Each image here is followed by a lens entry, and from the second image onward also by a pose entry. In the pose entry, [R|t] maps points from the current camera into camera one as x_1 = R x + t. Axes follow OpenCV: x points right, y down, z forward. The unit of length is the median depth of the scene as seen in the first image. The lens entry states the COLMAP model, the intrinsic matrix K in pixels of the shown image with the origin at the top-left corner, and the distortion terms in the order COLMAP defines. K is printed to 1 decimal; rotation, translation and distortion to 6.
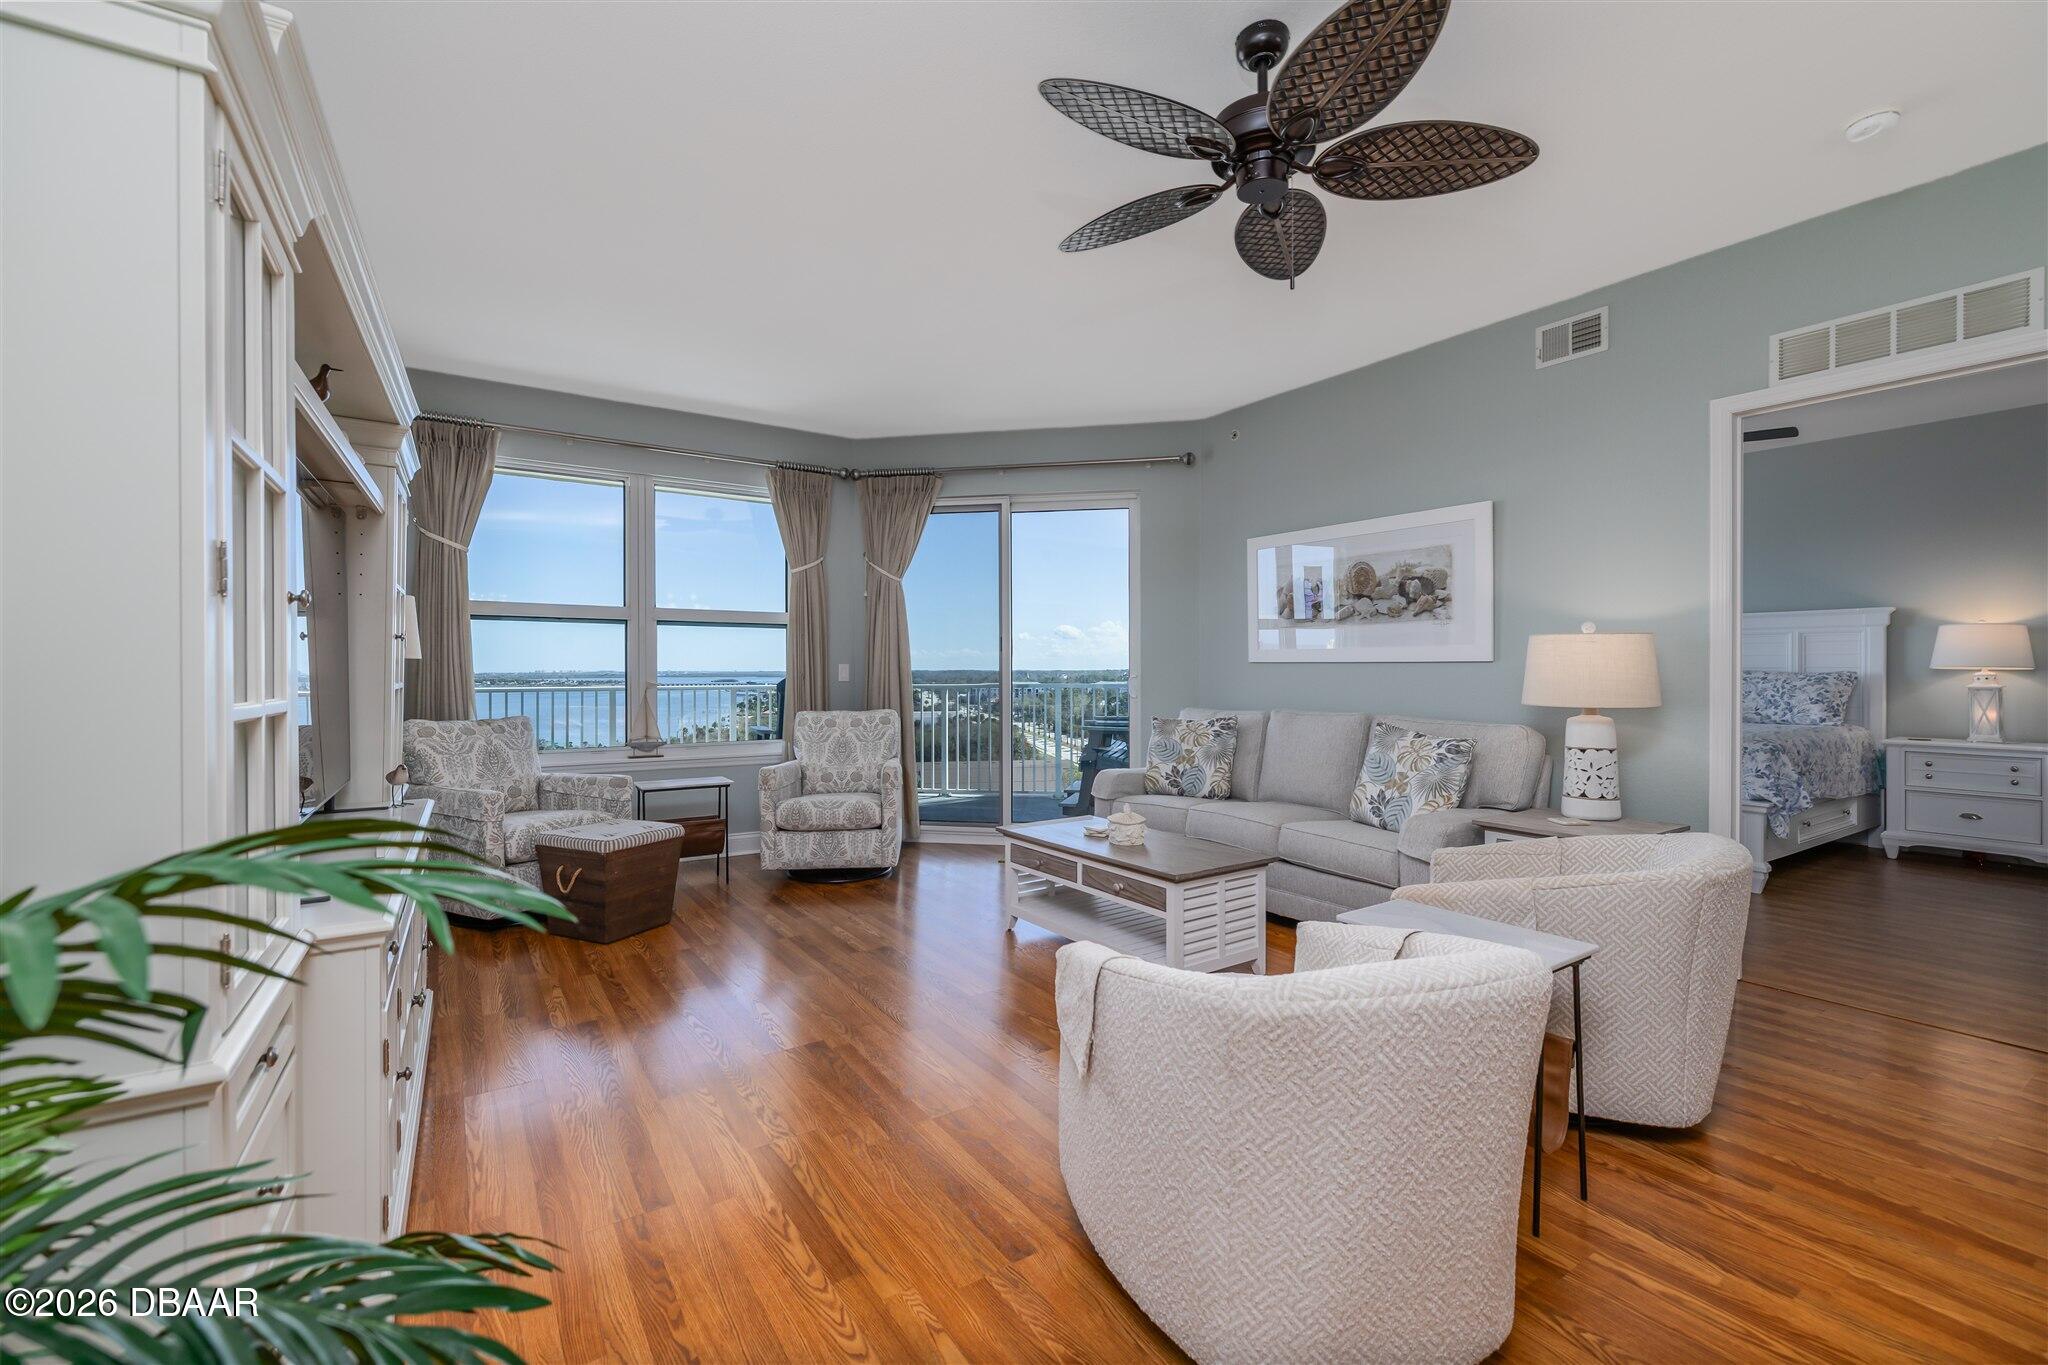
lens RADIAL K [[860.6, 0, 1014.9], [0, 860.6, 670.8], [0, 0, 1]] dist [0.001911, -0.000410]
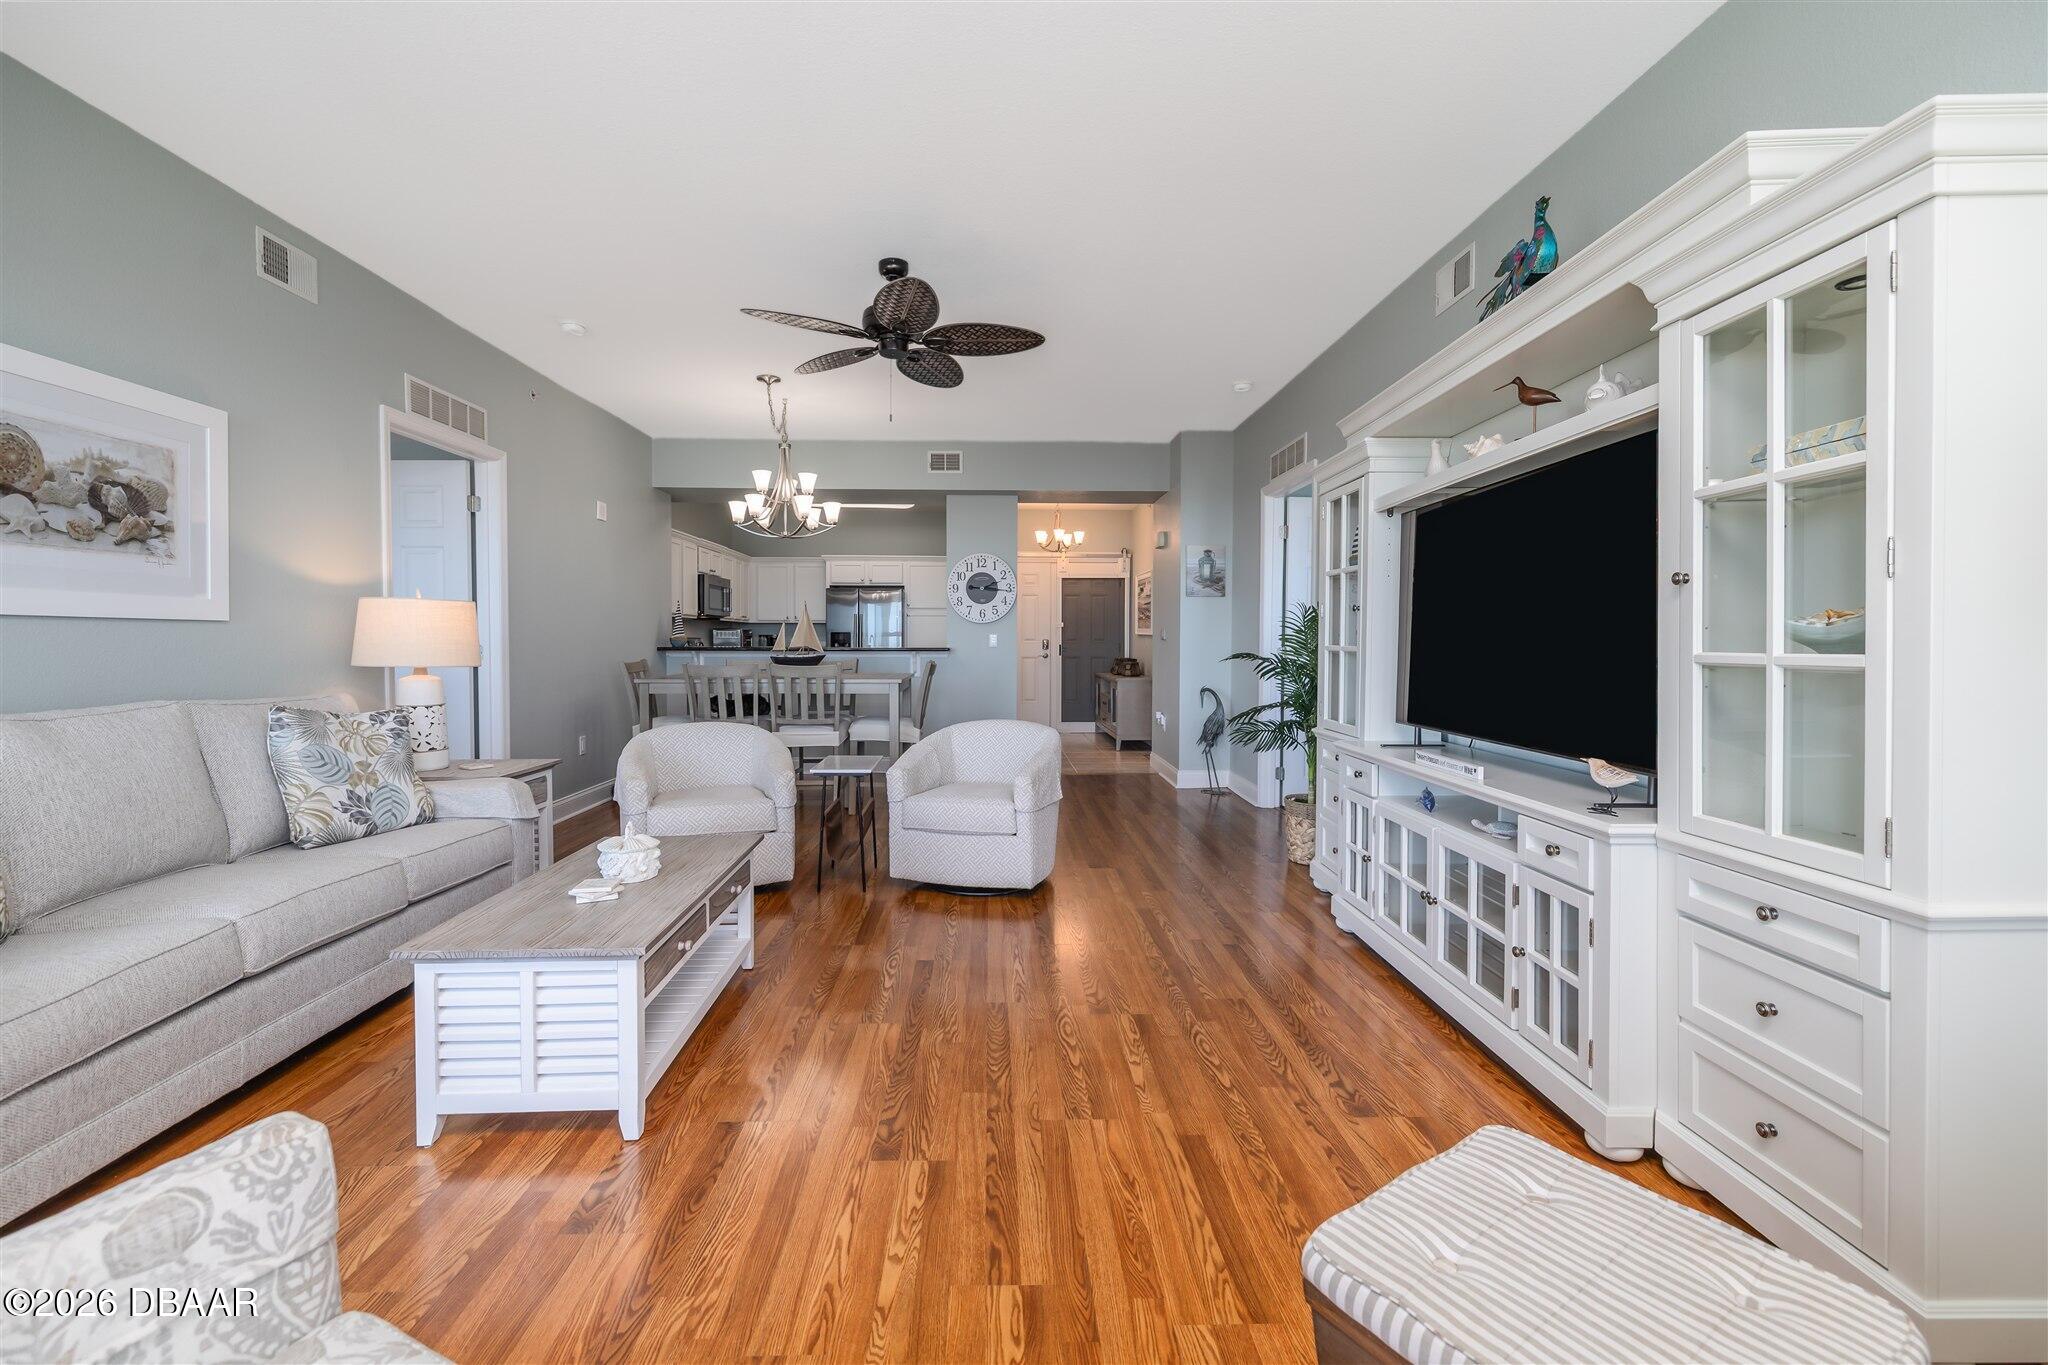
lens RADIAL K [[860.6, 0, 1014.9], [0, 860.6, 670.8], [0, 0, 1]] dist [0.001911, -0.000410]
pose [[-0.851888, -0.020762, 0.523313, -0.382824], [-0.000820, 0.999266, 0.038311, 0.002994], [-0.523724, 0.032208, -0.851279, 1.088851]]
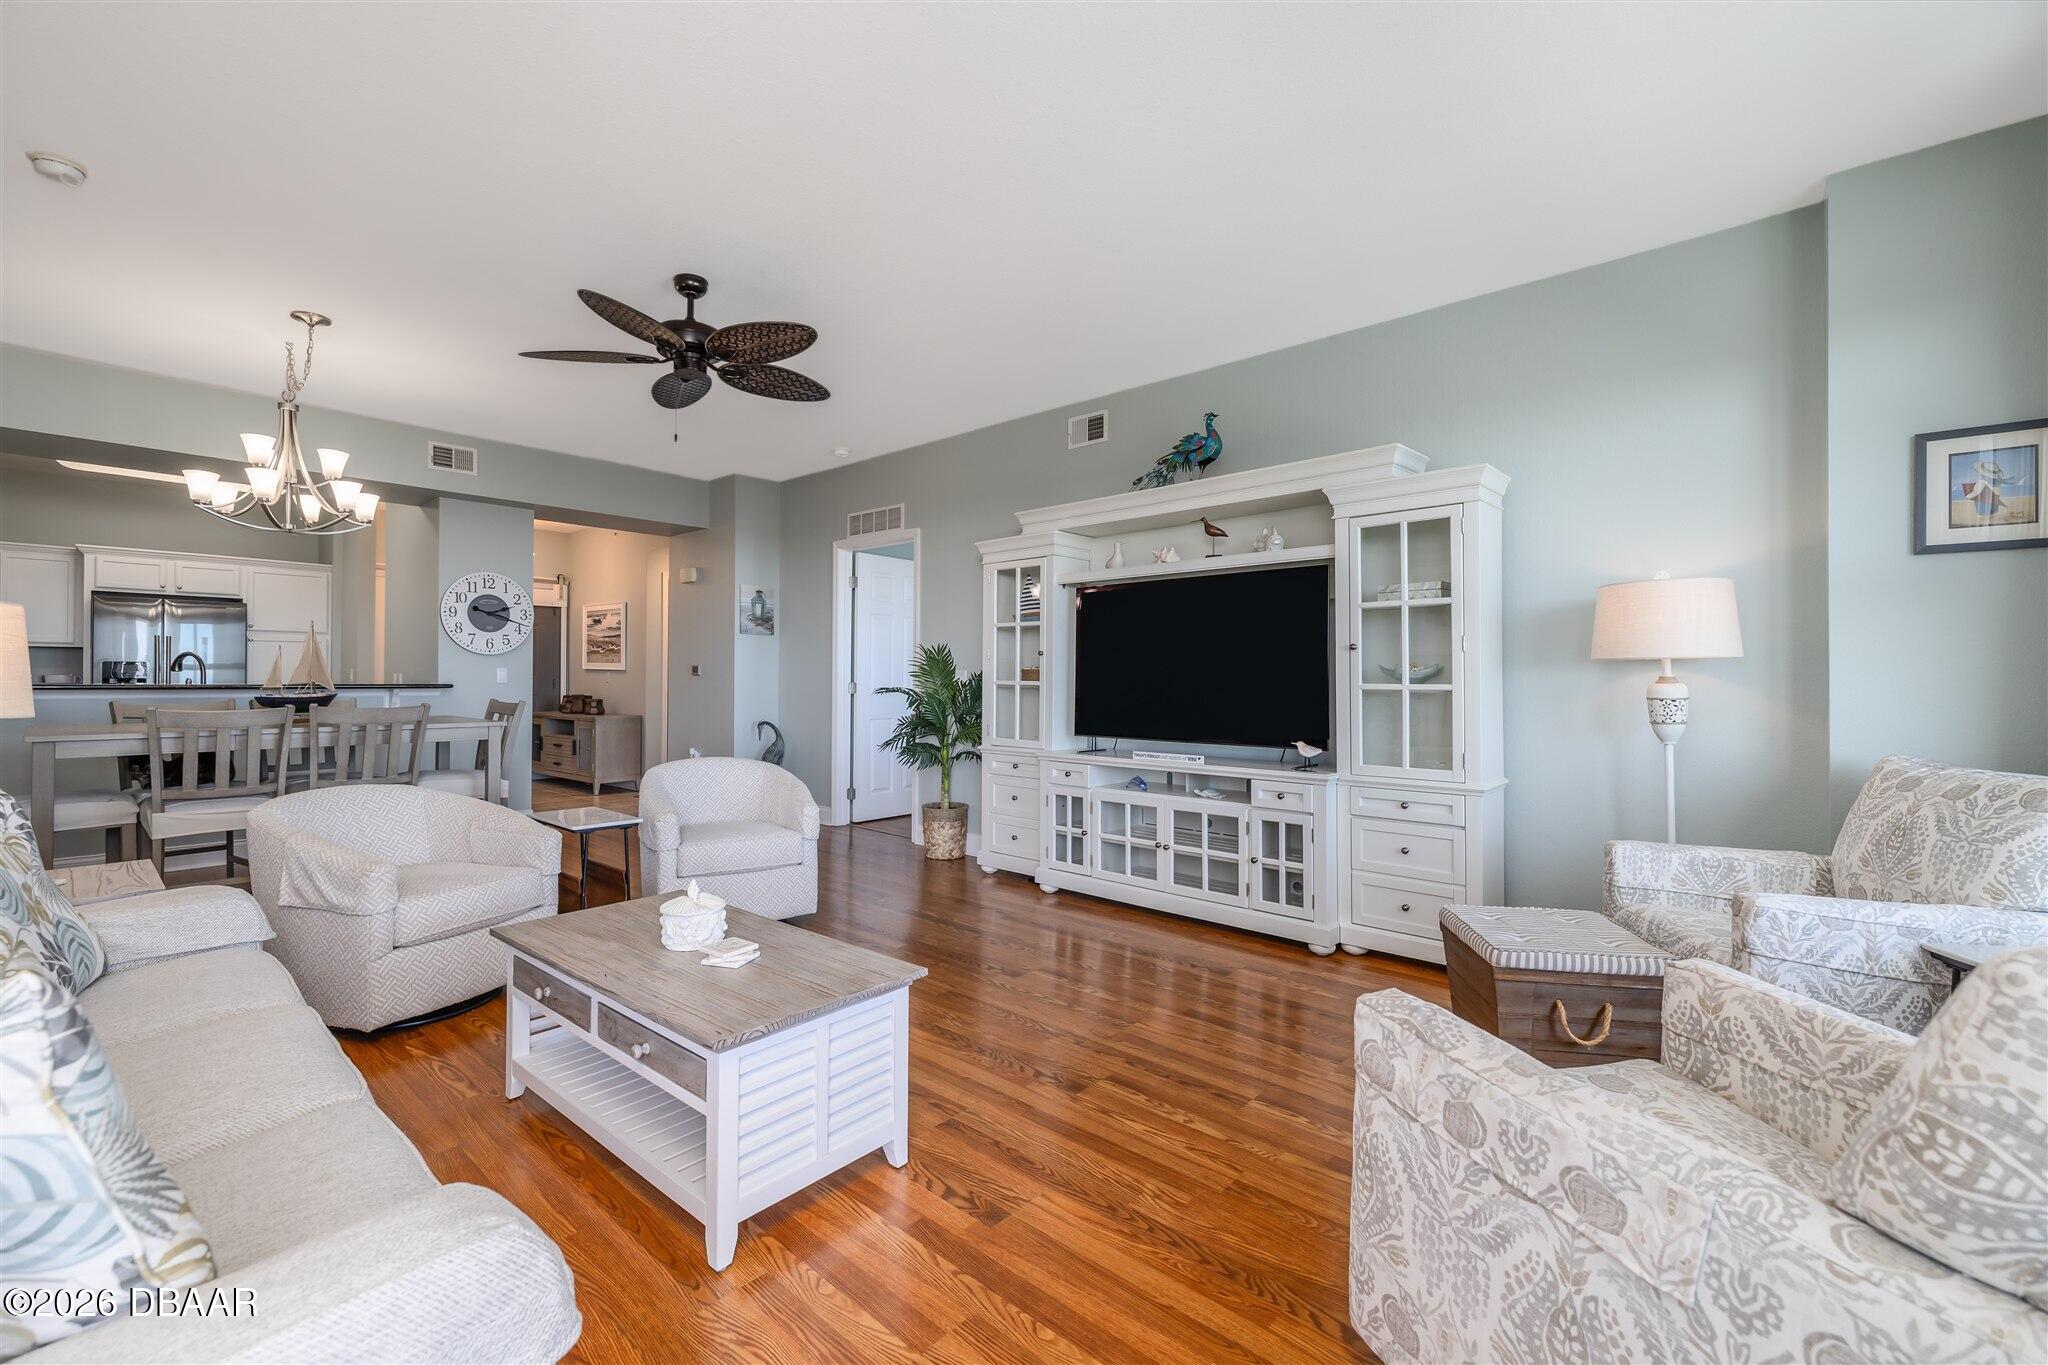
lens RADIAL K [[863.9, 0, 1016.9], [0, 863.9, 675.1], [0, 0, 1]] dist [0.002119, 0.000041]
pose [[-0.964377, -0.006156, -0.264459, 0.054021], [-0.005982, 0.999981, -0.001462, 0.004378], [0.264462, 0.000172, -0.964396, 1.266603]]
